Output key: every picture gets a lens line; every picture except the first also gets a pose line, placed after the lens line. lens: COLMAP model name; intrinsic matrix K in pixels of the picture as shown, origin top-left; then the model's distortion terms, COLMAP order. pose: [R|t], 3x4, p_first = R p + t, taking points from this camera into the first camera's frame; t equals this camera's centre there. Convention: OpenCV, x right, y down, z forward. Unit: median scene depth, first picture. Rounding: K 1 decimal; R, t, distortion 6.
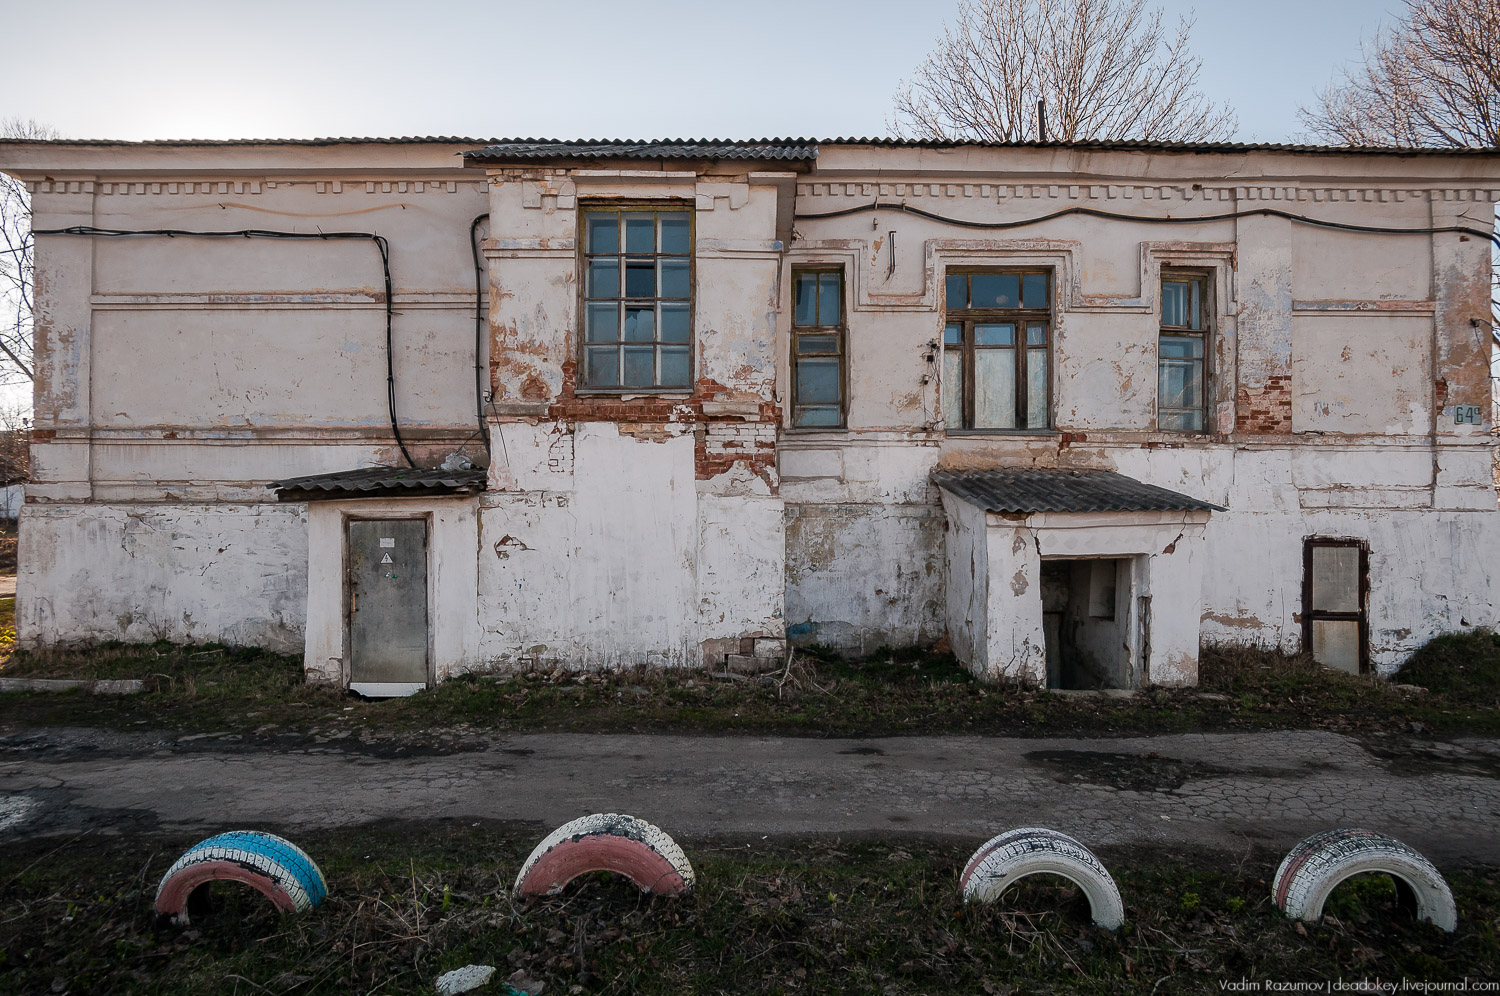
lens RADIAL K [[753.4, 0, 750.3], [0, 753.4, 495.7], [0, 0, 1]] dist [-0.000873, -0.000468]
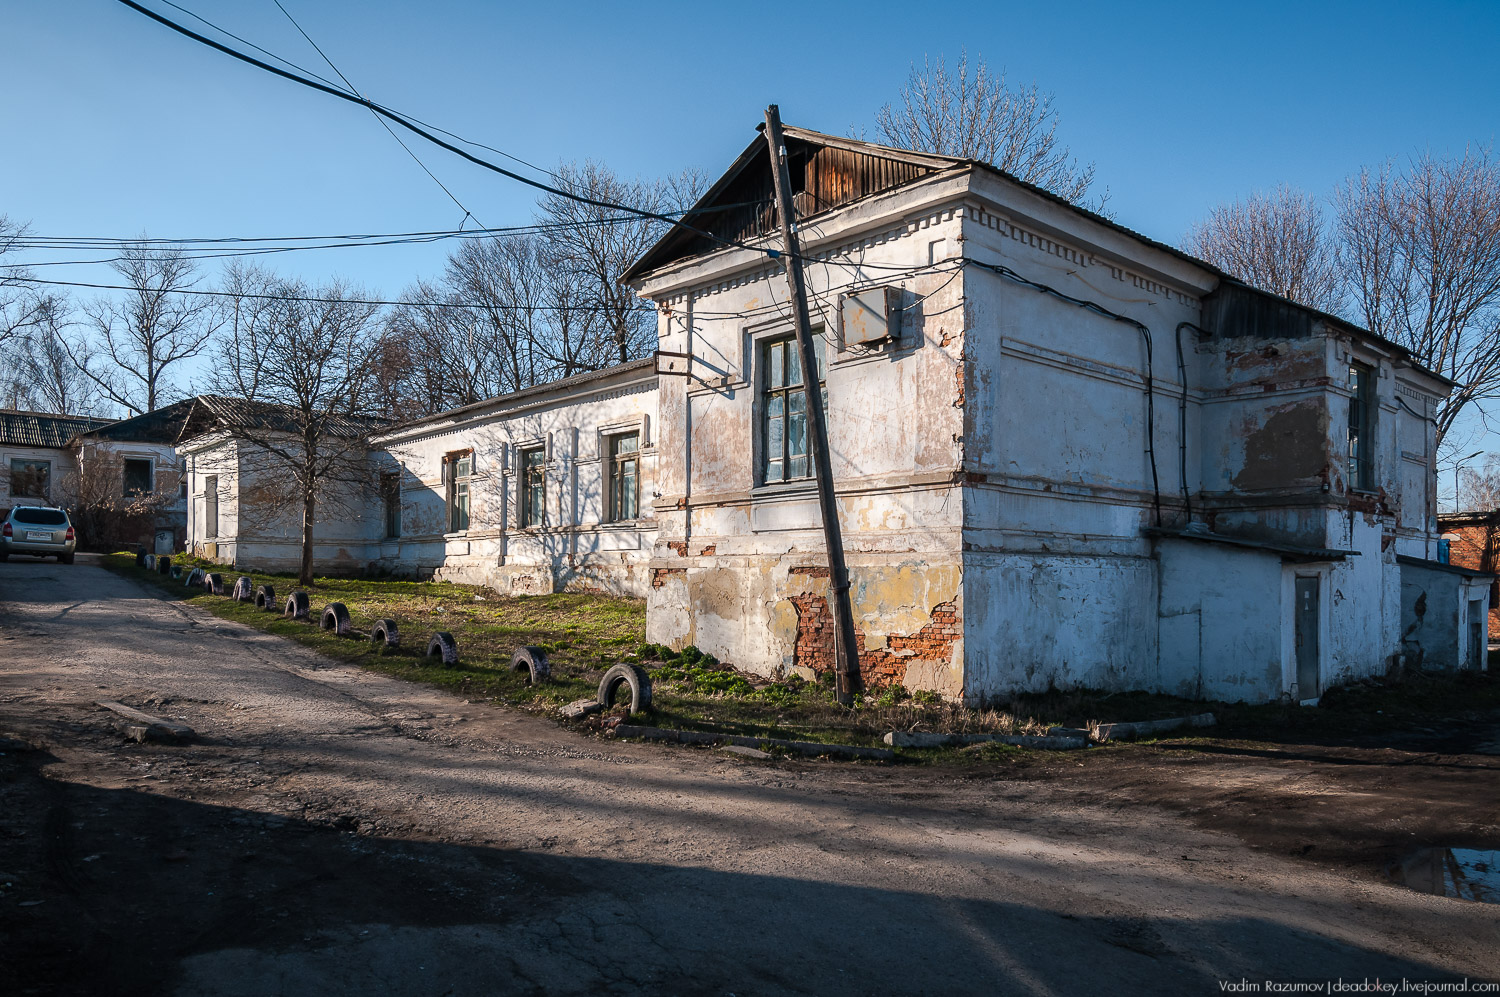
lens RADIAL K [[1068.6, 0, 750.4], [0, 1068.6, 501.3], [0, 0, 1]] dist [-0.011534, -0.000495]
pose [[0.733329, 0.056339, 0.677536, -2.055084], [-0.042627, 0.998410, -0.036883, 0.008789], [-0.678536, -0.001834, 0.734565, 0.209749]]
